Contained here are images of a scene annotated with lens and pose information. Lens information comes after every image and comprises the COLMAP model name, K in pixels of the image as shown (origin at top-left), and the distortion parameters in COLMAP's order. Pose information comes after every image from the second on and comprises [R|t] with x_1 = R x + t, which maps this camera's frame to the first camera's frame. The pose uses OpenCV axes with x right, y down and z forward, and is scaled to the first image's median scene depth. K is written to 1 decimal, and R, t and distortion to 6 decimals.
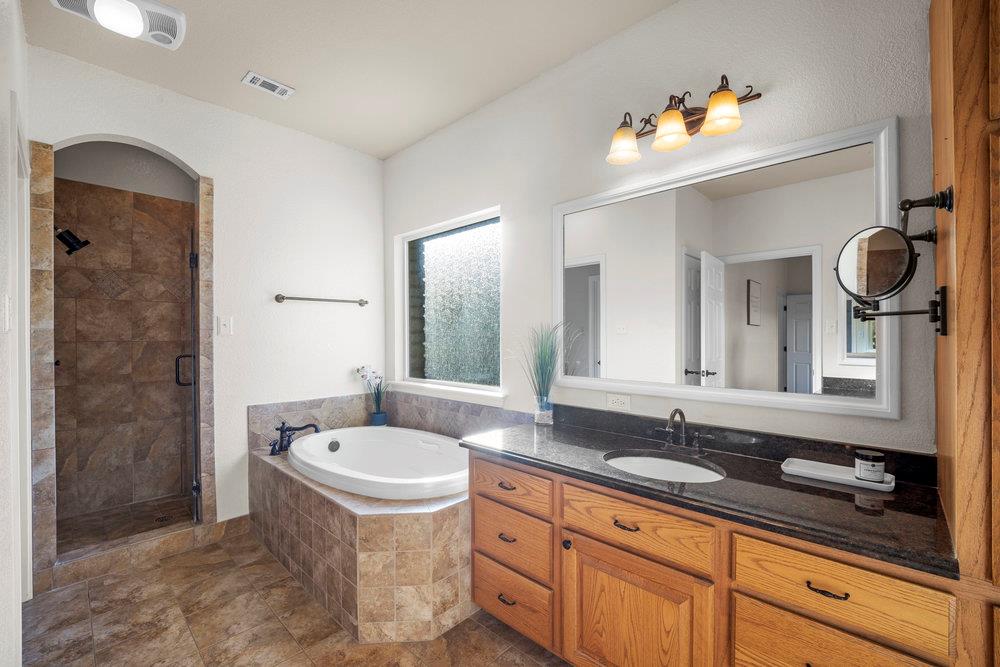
lens RADIAL K [[419.2, 0, 503.8], [0, 419.2, 338.2], [0, 0, 1]] dist [-0.019132, 0.000023]
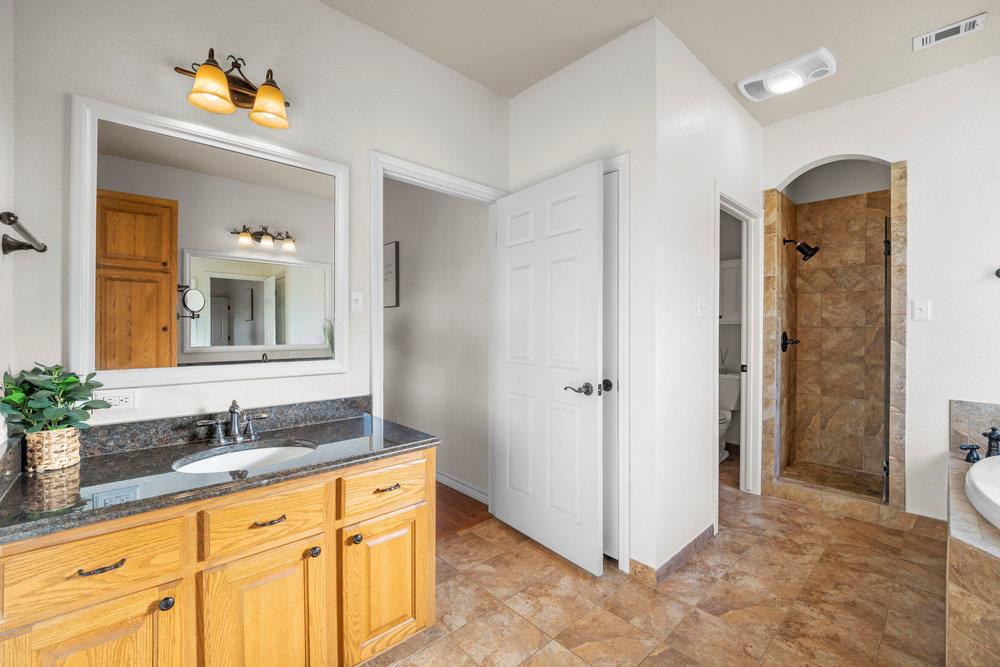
lens RADIAL K [[419.2, 0, 503.8], [0, 419.2, 338.2], [0, 0, 1]] dist [-0.019132, 0.000023]
pose [[-0.074734, 0.028504, -0.996796, 0.345636], [-0.008995, 0.999531, 0.029257, 0.015937], [0.997163, 0.011153, -0.074442, 0.126235]]
